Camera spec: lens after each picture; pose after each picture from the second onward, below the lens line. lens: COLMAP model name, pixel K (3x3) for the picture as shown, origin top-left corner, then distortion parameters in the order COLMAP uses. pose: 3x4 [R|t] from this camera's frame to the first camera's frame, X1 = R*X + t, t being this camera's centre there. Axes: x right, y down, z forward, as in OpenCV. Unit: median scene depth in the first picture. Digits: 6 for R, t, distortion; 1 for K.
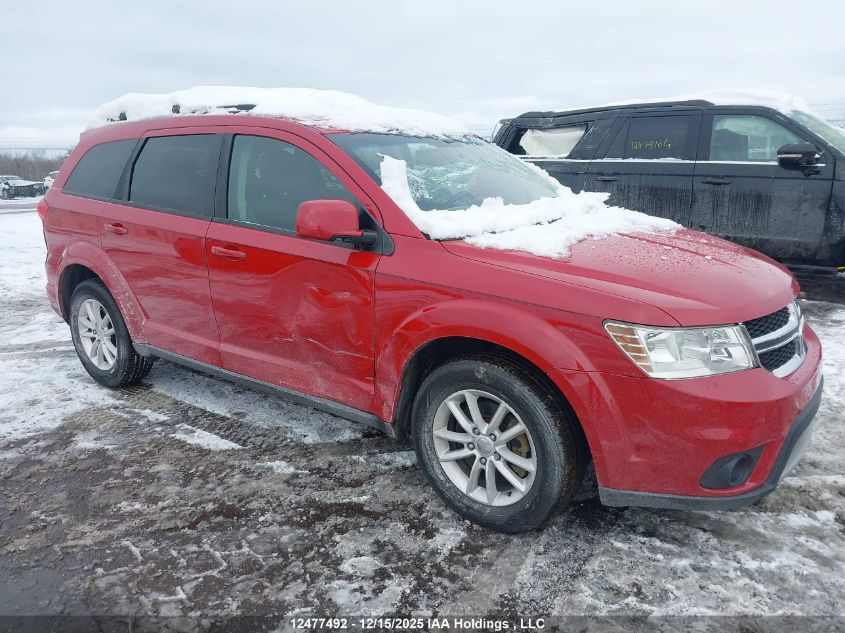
lens RADIAL K [[656.5, 0, 418.0], [0, 656.5, 315.2], [0, 0, 1]] dist [0.022204, -0.024031]
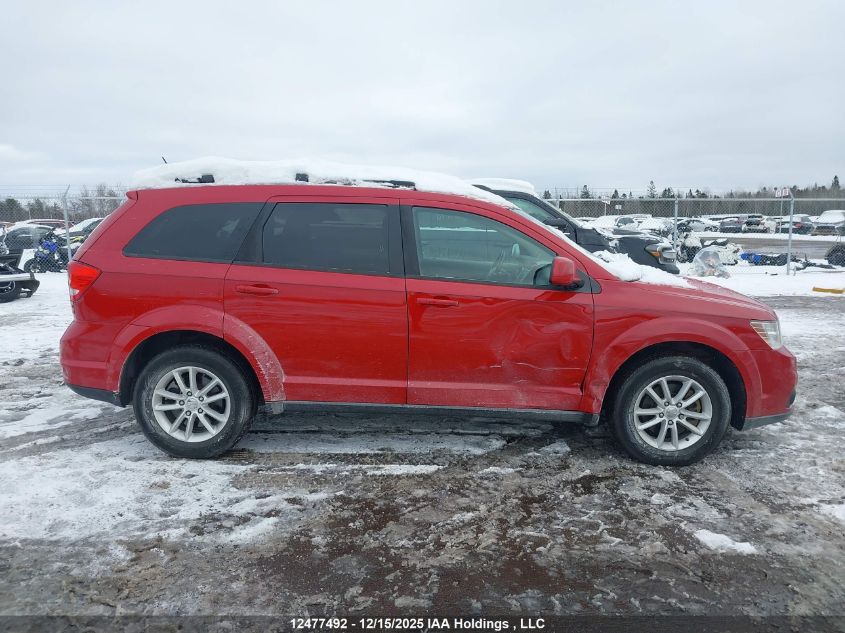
lens RADIAL K [[656.5, 0, 420.0], [0, 656.5, 310.3], [0, 0, 1]] dist [0.022204, -0.024031]
pose [[0.804059, -0.054916, 0.592008, -1.200725], [0.114343, 0.991421, -0.063332, -0.009174], [-0.583451, 0.118615, 0.803440, 0.061891]]
